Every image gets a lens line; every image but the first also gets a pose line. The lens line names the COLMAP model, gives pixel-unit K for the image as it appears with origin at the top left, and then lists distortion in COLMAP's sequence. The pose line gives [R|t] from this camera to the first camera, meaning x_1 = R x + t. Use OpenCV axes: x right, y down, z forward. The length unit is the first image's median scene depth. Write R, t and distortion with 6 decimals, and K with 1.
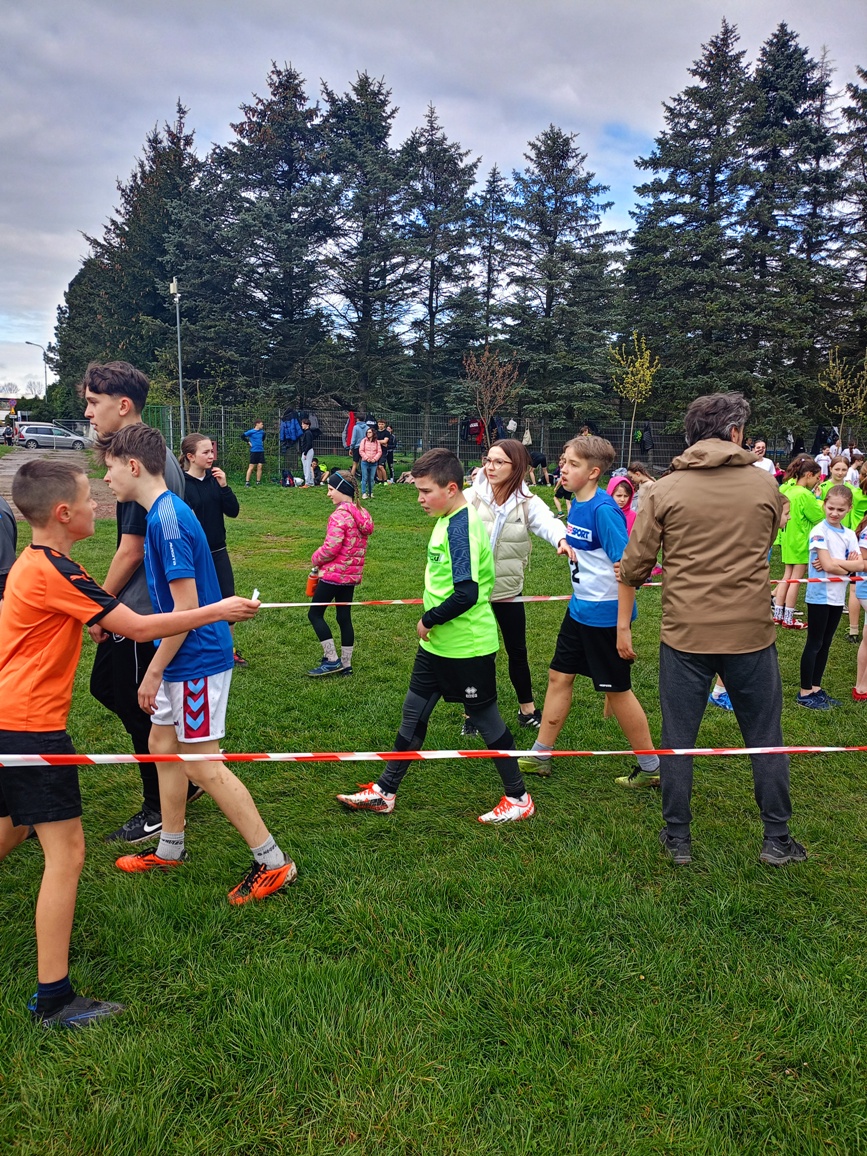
lens RADIAL K [[897.8, 0, 433.5], [0, 897.8, 578.0], [0, 0, 1]] dist [0.032502, 0.000301]
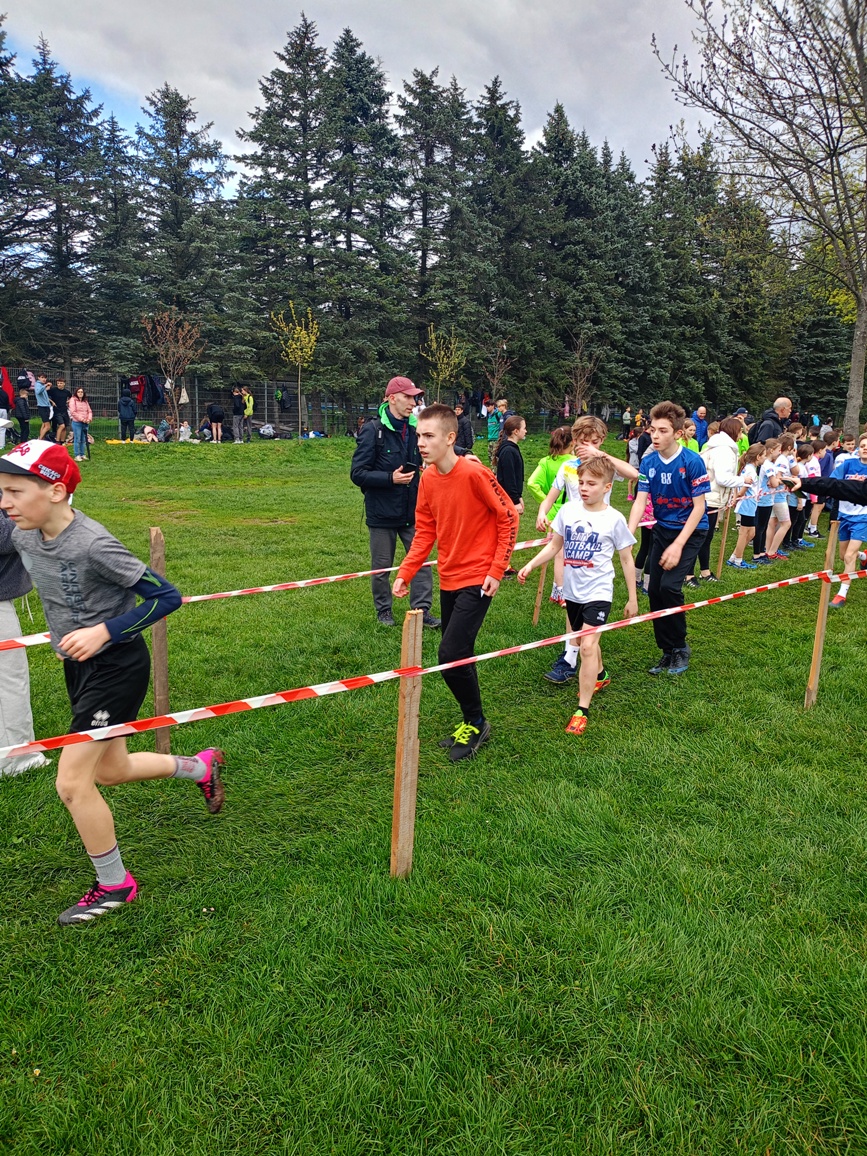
lens RADIAL K [[897.8, 0, 433.5], [0, 897.8, 578.0], [0, 0, 1]] dist [0.032502, 0.000301]
pose [[0.845413, -0.096816, 0.525265, -0.203541], [0.071696, 0.995104, 0.068022, 0.000951], [-0.529279, -0.019847, 0.848216, -0.027914]]
